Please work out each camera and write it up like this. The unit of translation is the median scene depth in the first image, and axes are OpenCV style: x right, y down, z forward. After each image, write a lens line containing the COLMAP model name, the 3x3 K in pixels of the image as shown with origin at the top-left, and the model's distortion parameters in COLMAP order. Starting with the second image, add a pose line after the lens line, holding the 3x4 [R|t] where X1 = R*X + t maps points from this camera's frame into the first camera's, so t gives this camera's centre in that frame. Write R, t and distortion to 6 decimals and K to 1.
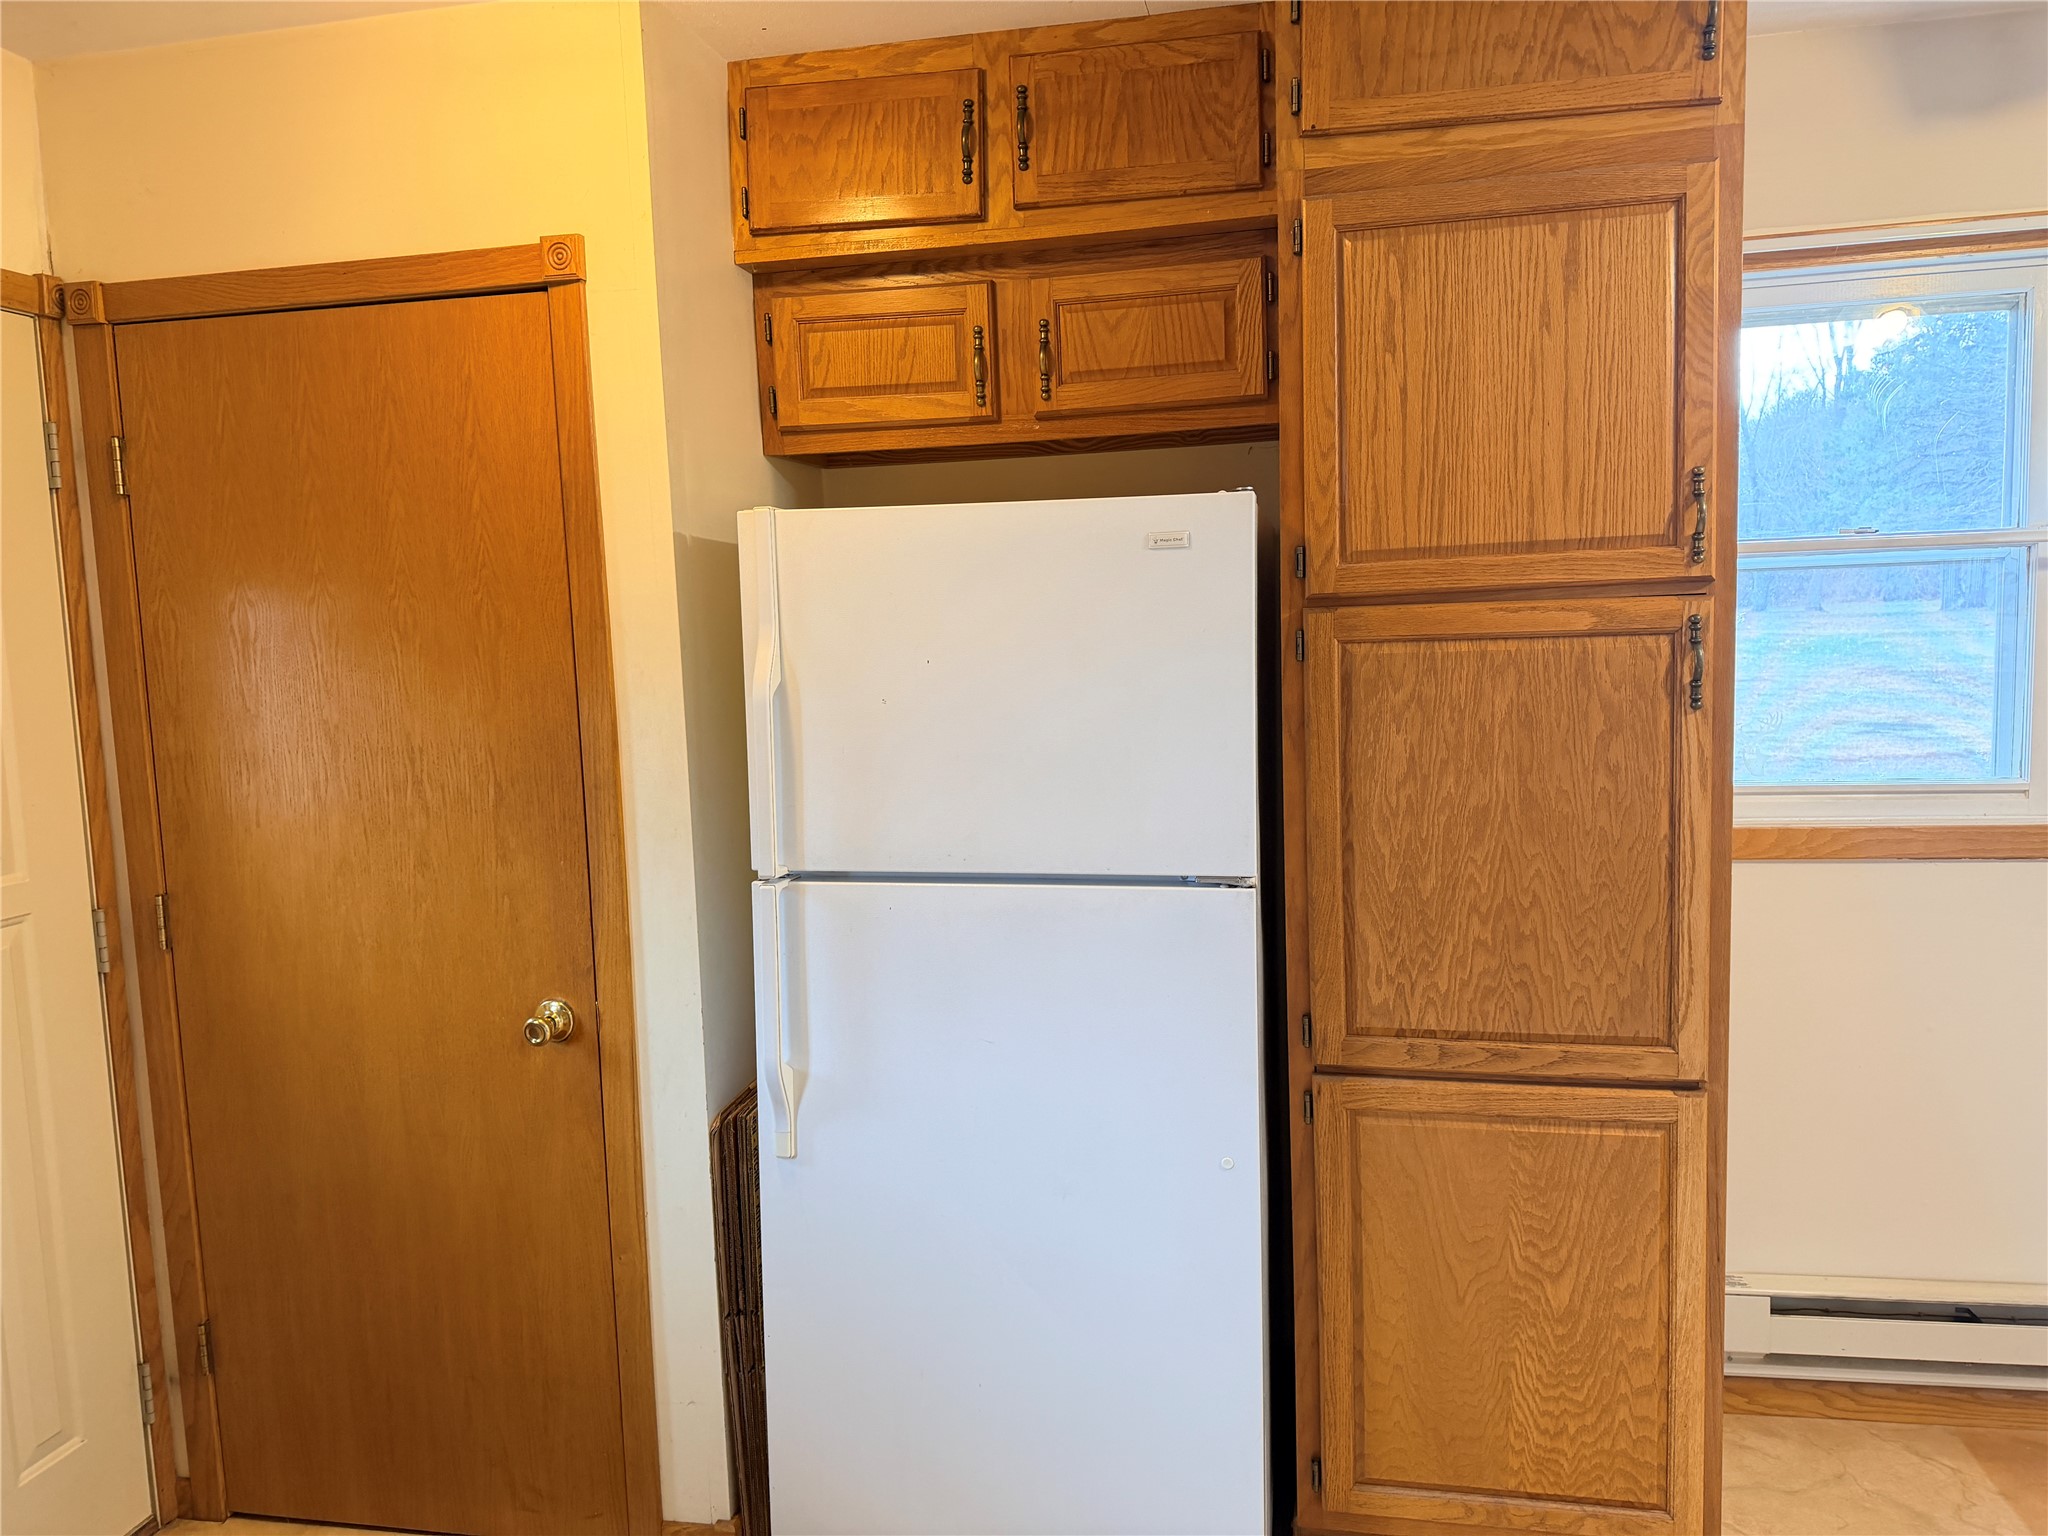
lens RADIAL K [[1540.8, 0, 1068.1], [0, 1540.8, 815.6], [0, 0, 1]] dist [0.077204, -0.111839]
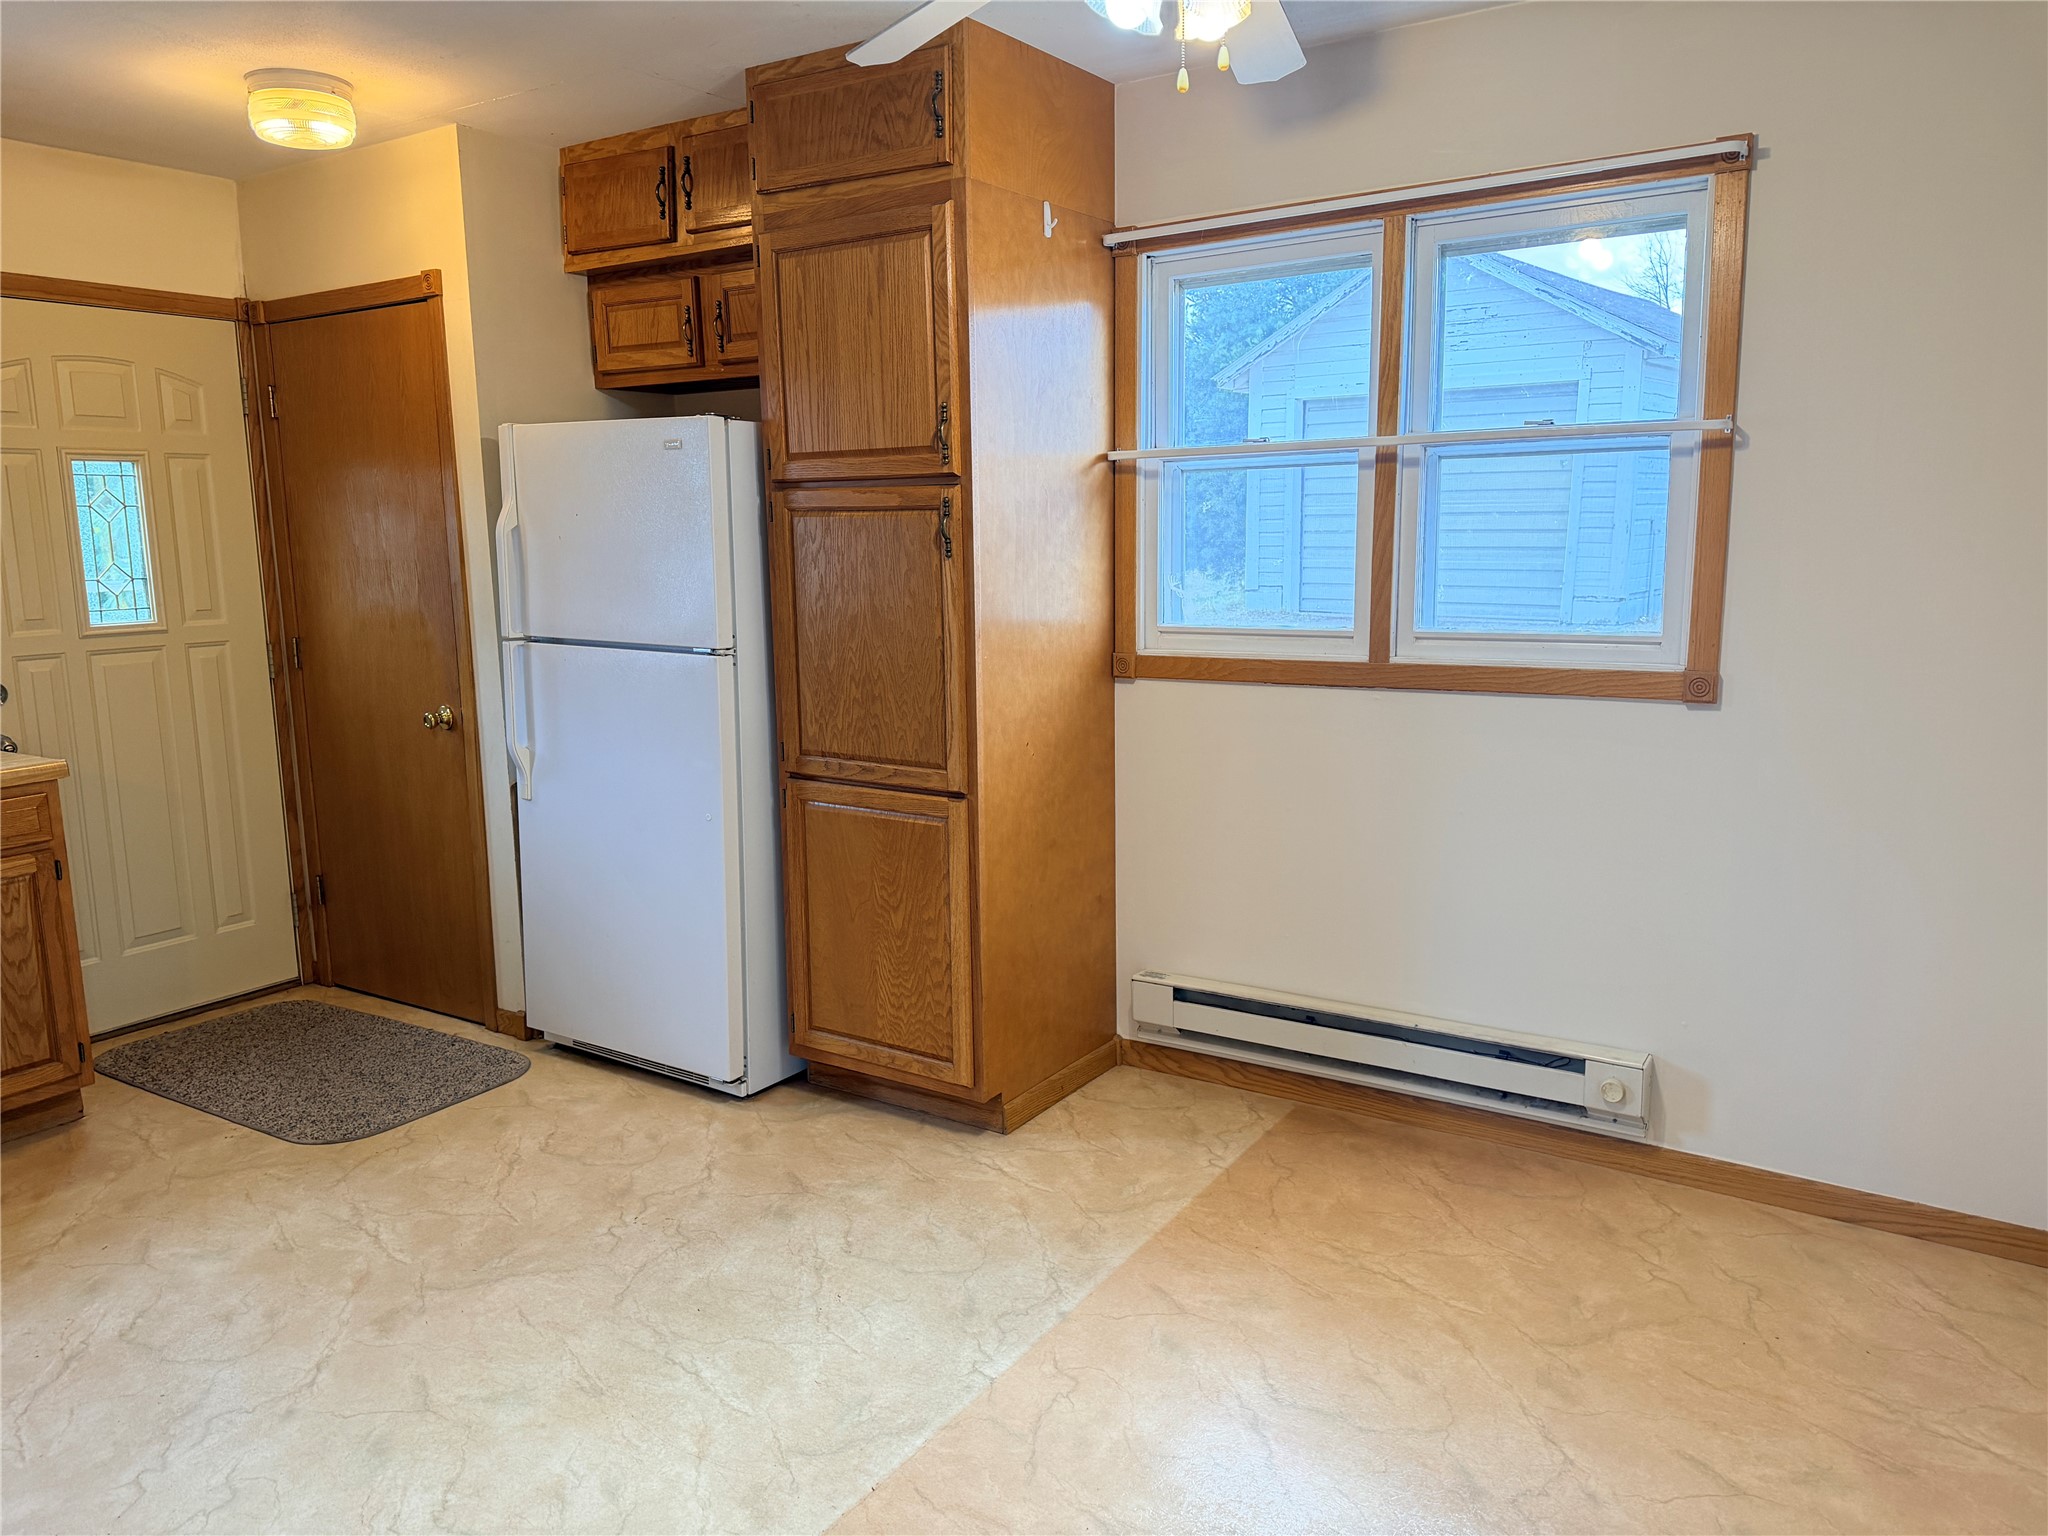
lens RADIAL K [[1429.6, 0, 1020.0], [0, 1429.6, 764.8], [0, 0, 1]] dist [0.148152, -0.240789]
pose [[0.927651, 0.077770, -0.365260, 0.960300], [-0.054074, 0.995741, 0.074678, 0.027882], [0.369512, -0.049524, 0.927905, -0.325836]]
